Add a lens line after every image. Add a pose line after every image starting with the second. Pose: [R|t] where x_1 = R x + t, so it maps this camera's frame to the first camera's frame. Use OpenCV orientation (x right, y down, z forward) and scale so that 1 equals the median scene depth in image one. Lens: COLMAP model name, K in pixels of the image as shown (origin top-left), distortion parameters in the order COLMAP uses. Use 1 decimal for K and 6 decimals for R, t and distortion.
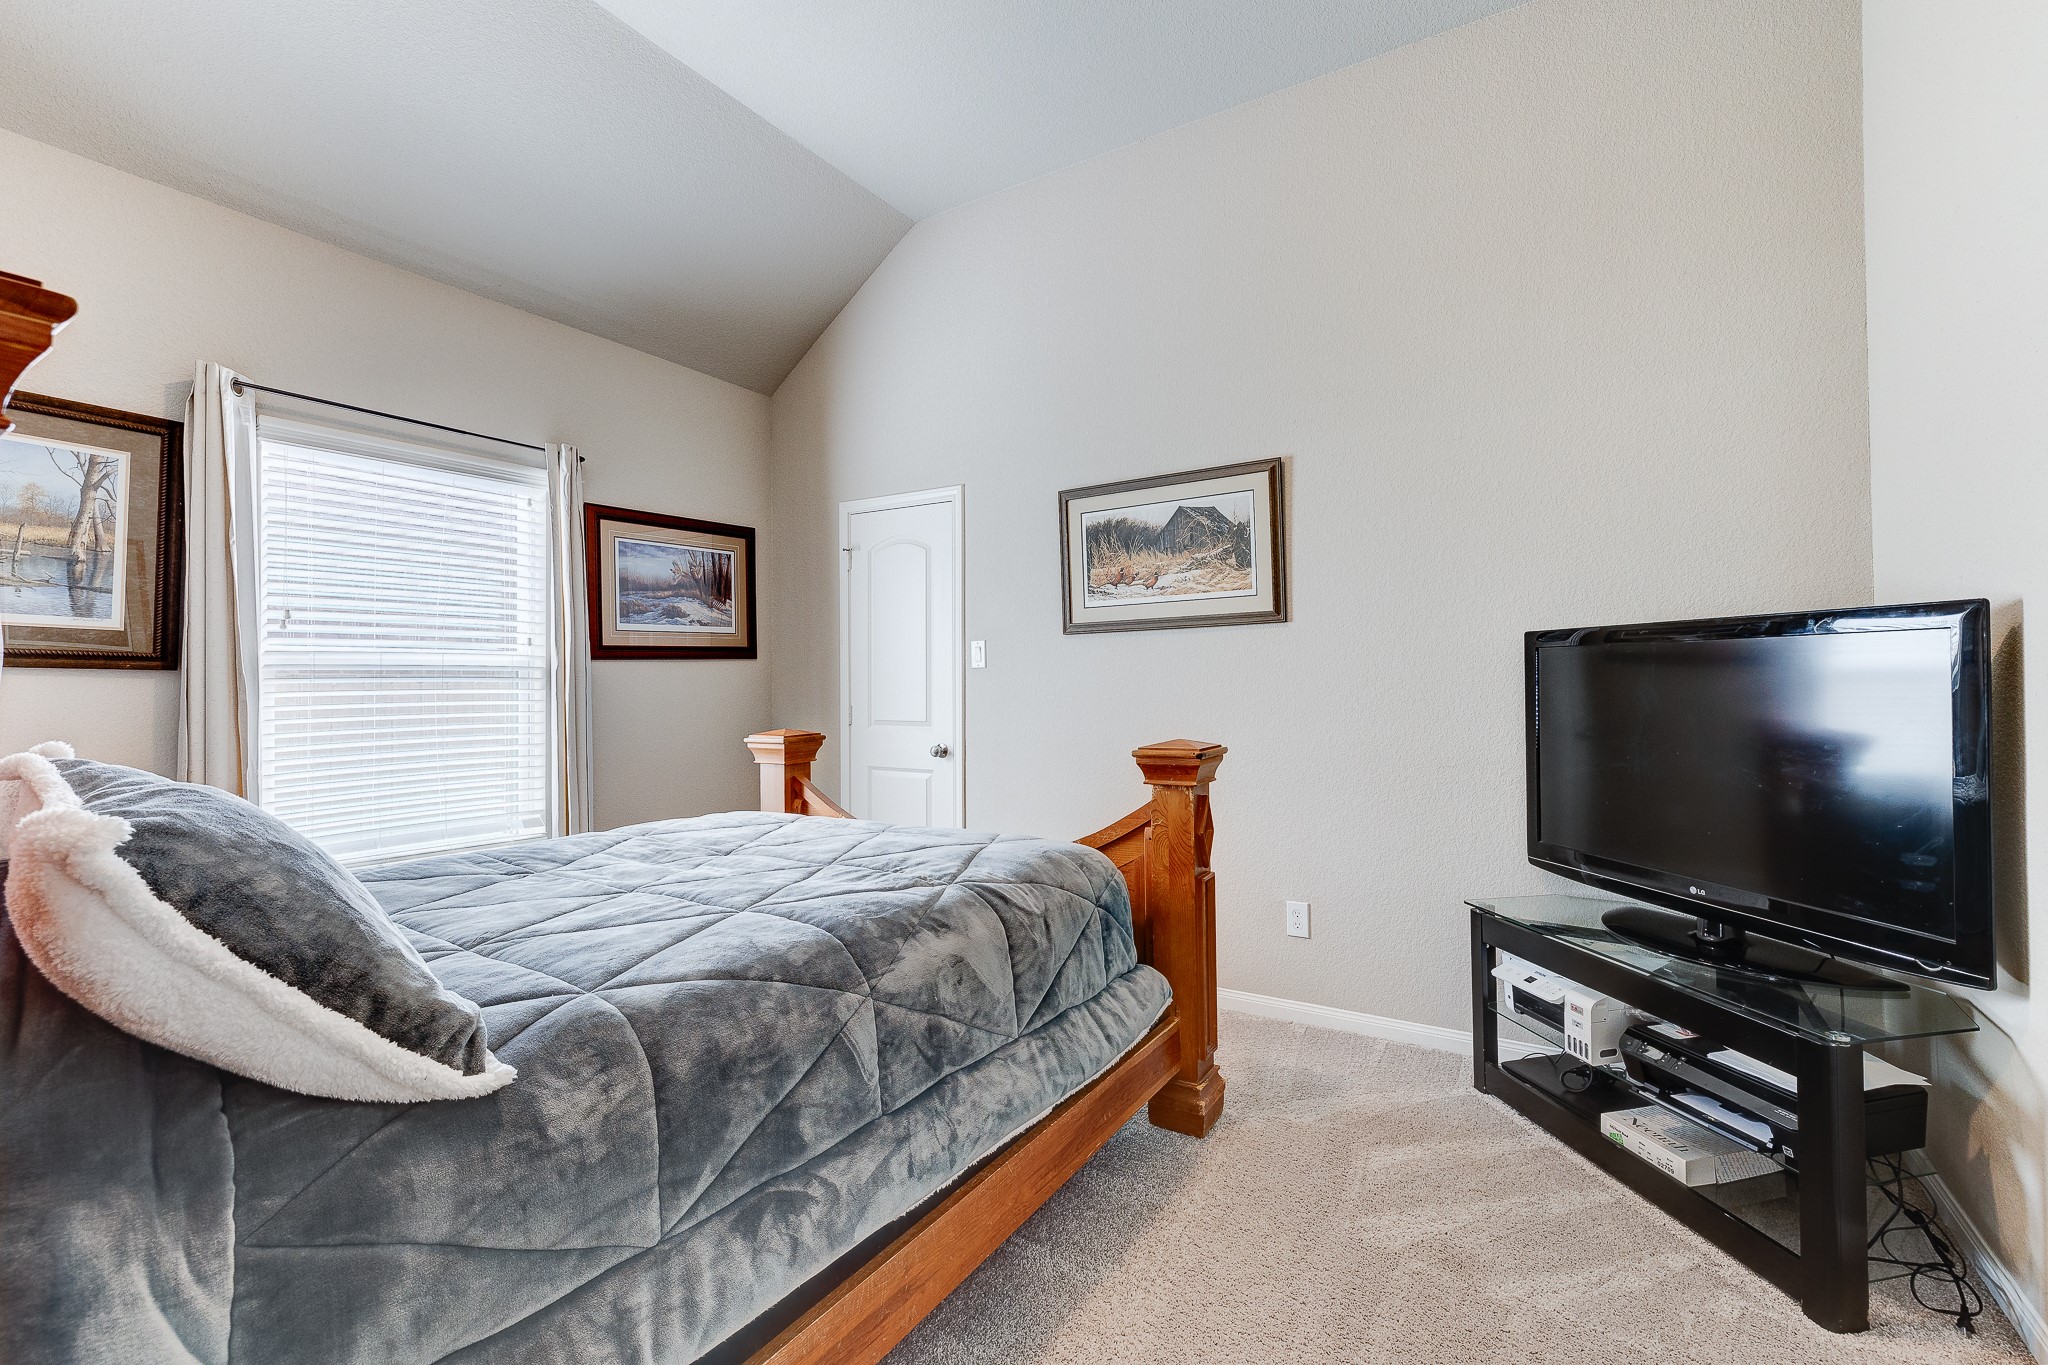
lens RADIAL K [[879.8, 0, 1059.4], [0, 879.8, 673.5], [0, 0, 1]] dist [0.001576, -0.000527]
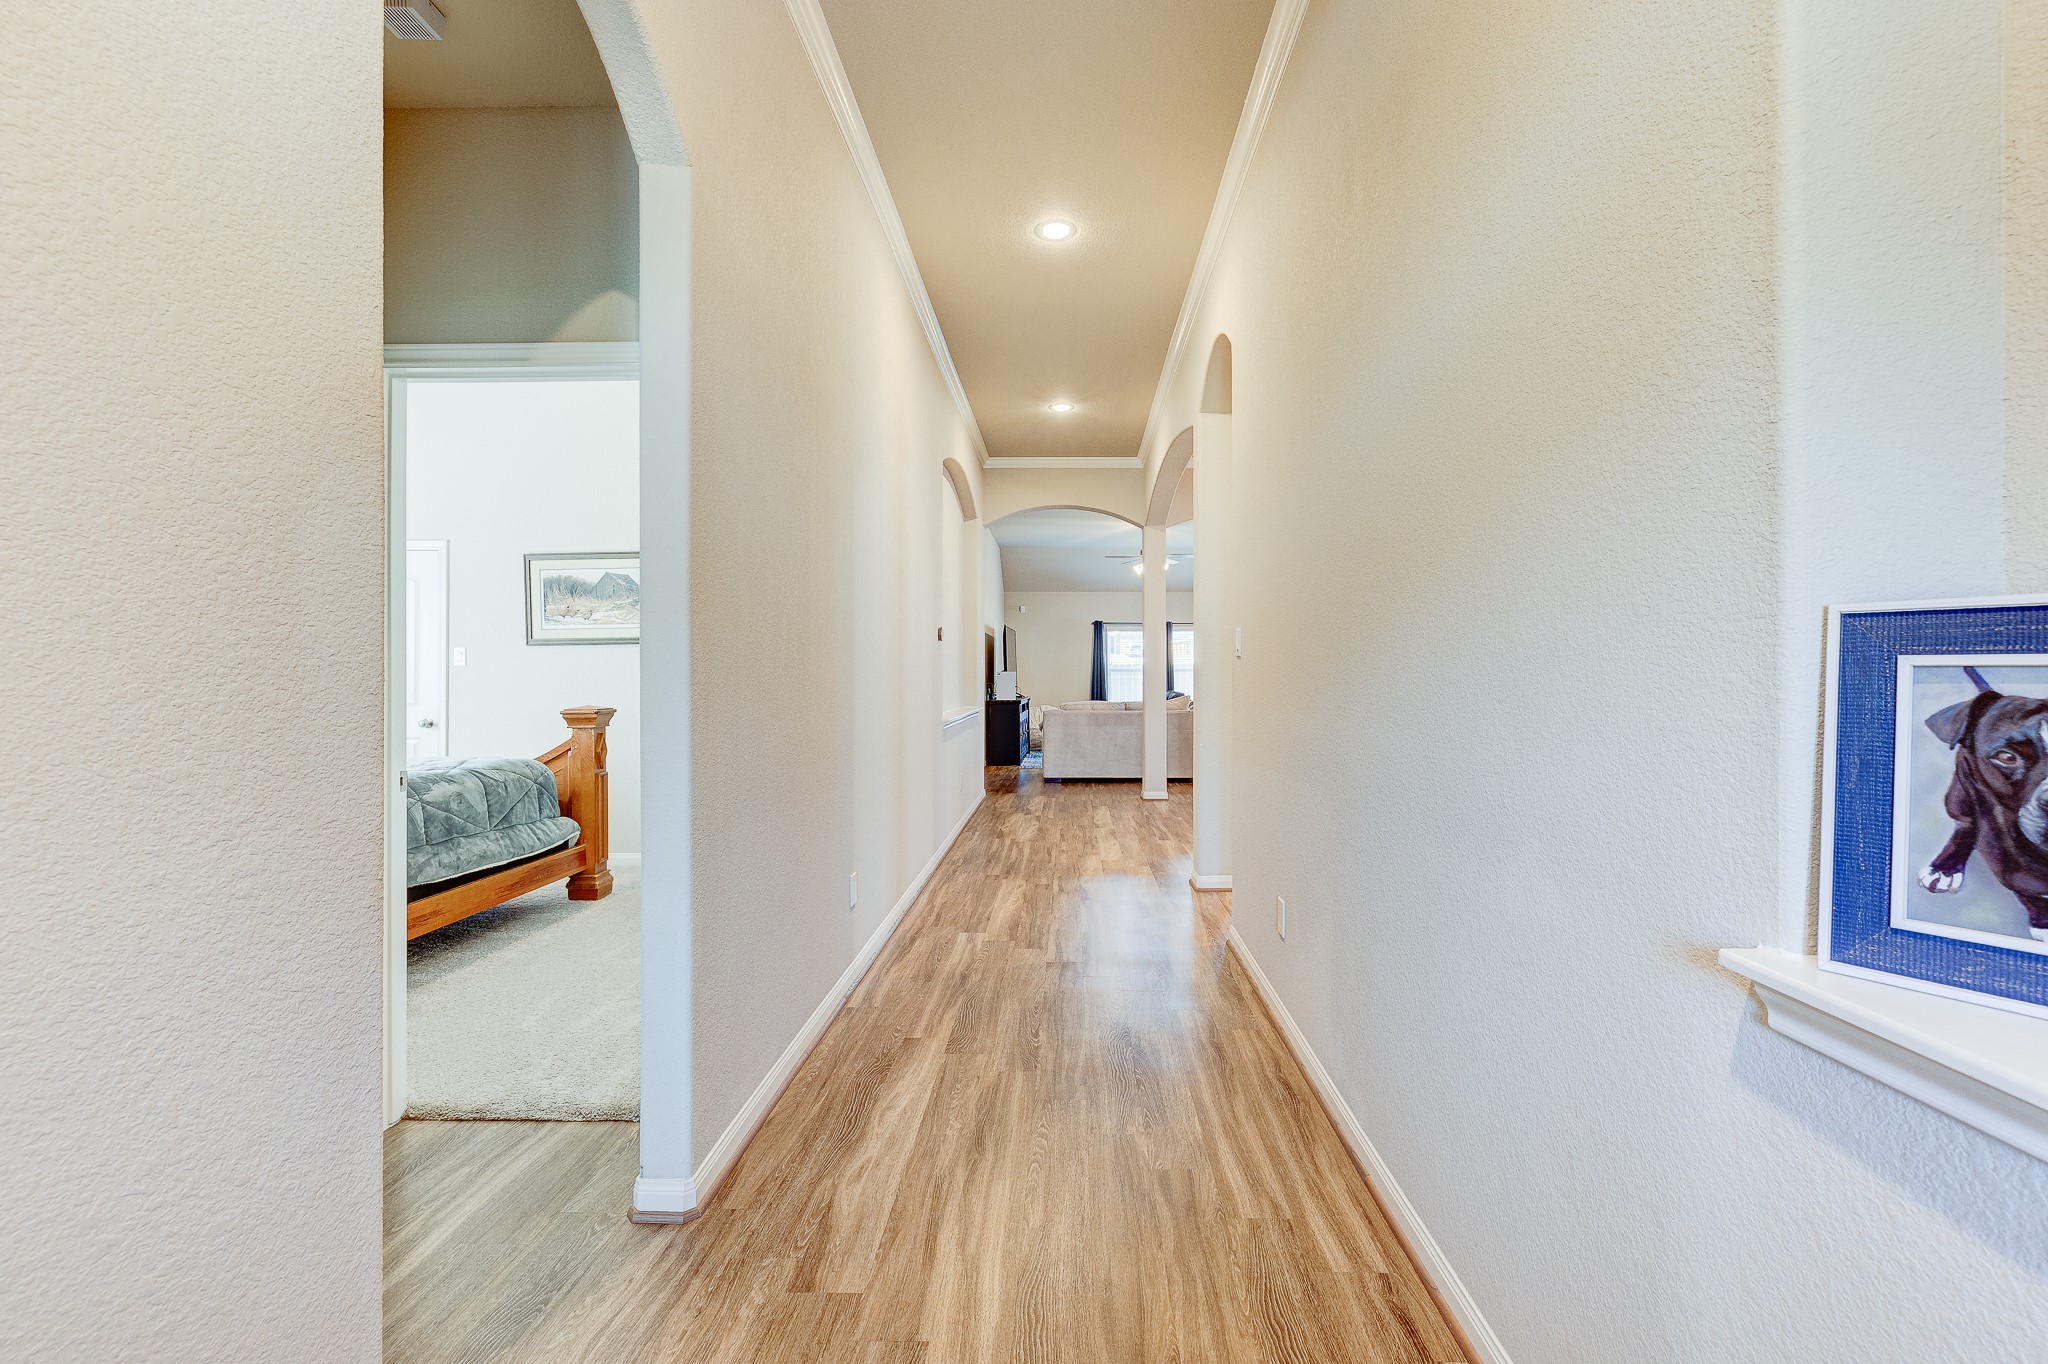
lens RADIAL K [[879.8, 0, 1059.4], [0, 879.8, 673.0], [0, 0, 1]] dist [0.001576, -0.000527]
pose [[0.865268, 0.008751, 0.501233, 0.065646], [-0.011101, 0.999937, 0.001707, -0.014101], [-0.501187, -0.007041, 0.865310, -1.347099]]
